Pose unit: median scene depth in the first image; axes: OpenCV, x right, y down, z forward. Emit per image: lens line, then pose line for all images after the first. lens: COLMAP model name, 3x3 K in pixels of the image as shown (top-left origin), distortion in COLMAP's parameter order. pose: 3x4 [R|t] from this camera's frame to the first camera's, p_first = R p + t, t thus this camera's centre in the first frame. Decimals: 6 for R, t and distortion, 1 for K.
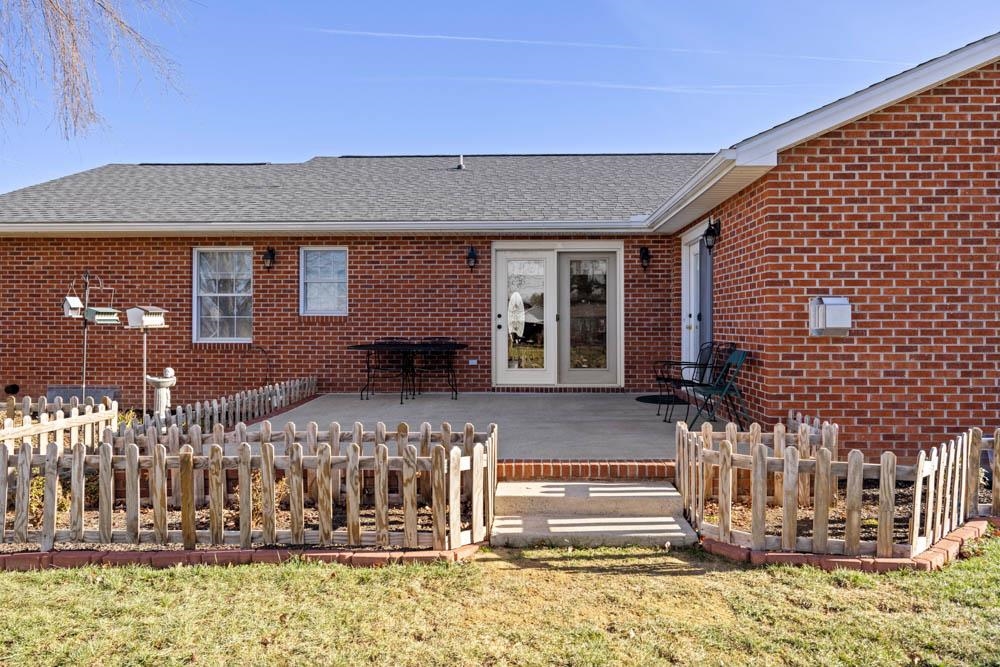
lens RADIAL K [[674.7, 0, 503.5], [0, 674.7, 330.1], [0, 0, 1]] dist [-0.002018, -0.001937]
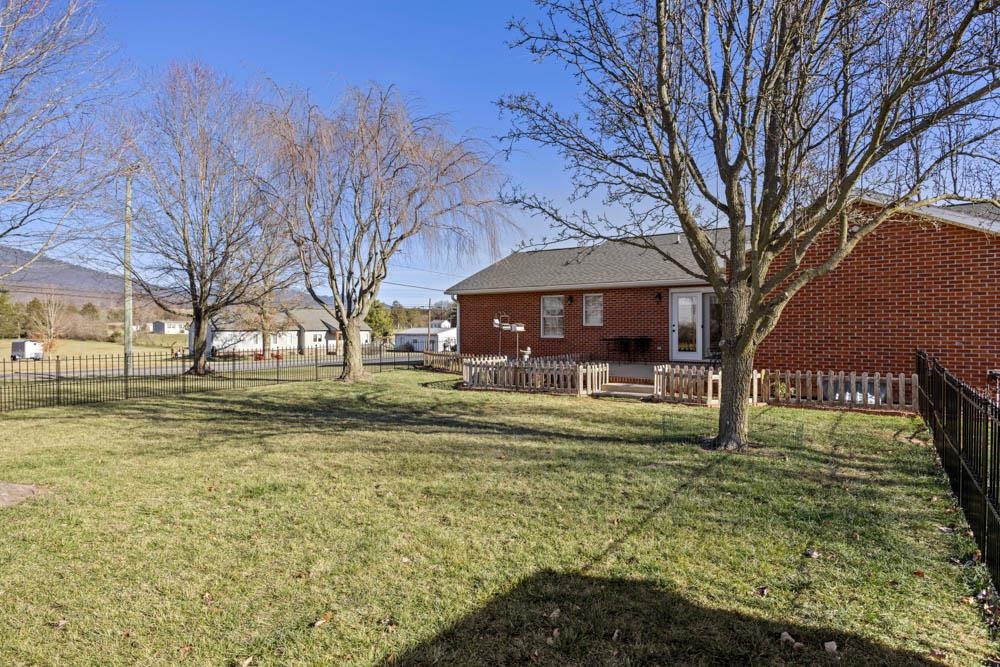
lens RADIAL K [[553.6, 0, 498.0], [0, 553.6, 329.7], [0, 0, 1]] dist [-0.004424, -0.000314]
pose [[0.833090, 0.000471, -0.553138, 0.483594], [-0.002540, 0.999992, -0.002974, -0.002110], [0.553132, 0.003882, 0.833084, -0.684451]]
